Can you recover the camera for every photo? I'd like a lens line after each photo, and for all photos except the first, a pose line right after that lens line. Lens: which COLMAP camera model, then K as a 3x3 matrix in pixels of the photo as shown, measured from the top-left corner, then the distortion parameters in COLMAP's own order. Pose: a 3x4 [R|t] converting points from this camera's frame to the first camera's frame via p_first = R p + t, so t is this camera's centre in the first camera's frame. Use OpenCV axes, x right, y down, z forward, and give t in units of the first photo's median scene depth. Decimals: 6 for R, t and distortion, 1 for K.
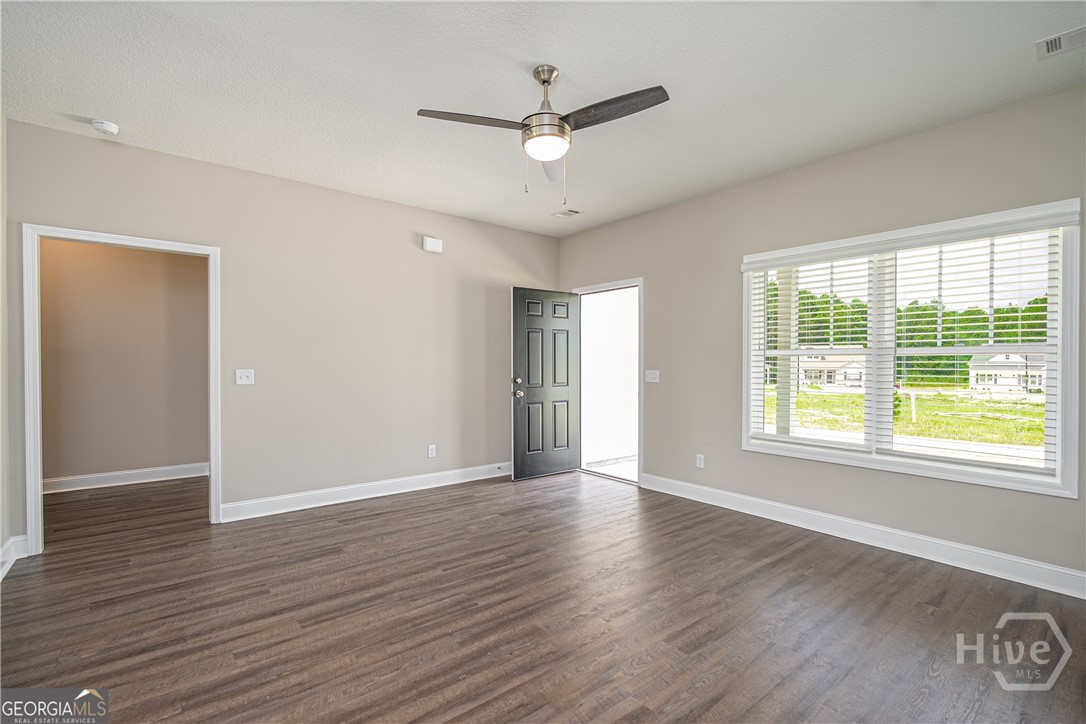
lens RADIAL K [[497.0, 0, 541.5], [0, 497.0, 363.8], [0, 0, 1]] dist [-0.007067, 0.001951]
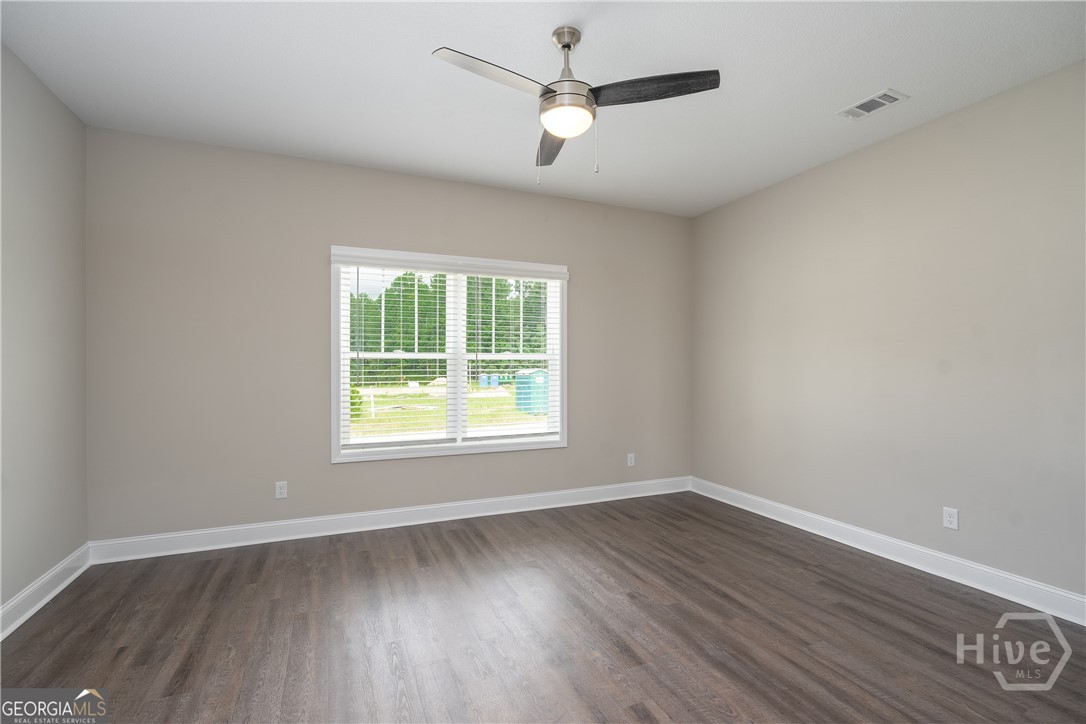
lens RADIAL K [[497.0, 0, 541.8], [0, 497.0, 361.3], [0, 0, 1]] dist [-0.007067, 0.001951]
pose [[0.248518, 0.005845, 0.968610, -0.426928], [0.006659, 0.999948, -0.007743, -0.000043], [-0.968604, 0.008374, 0.248466, 0.517815]]
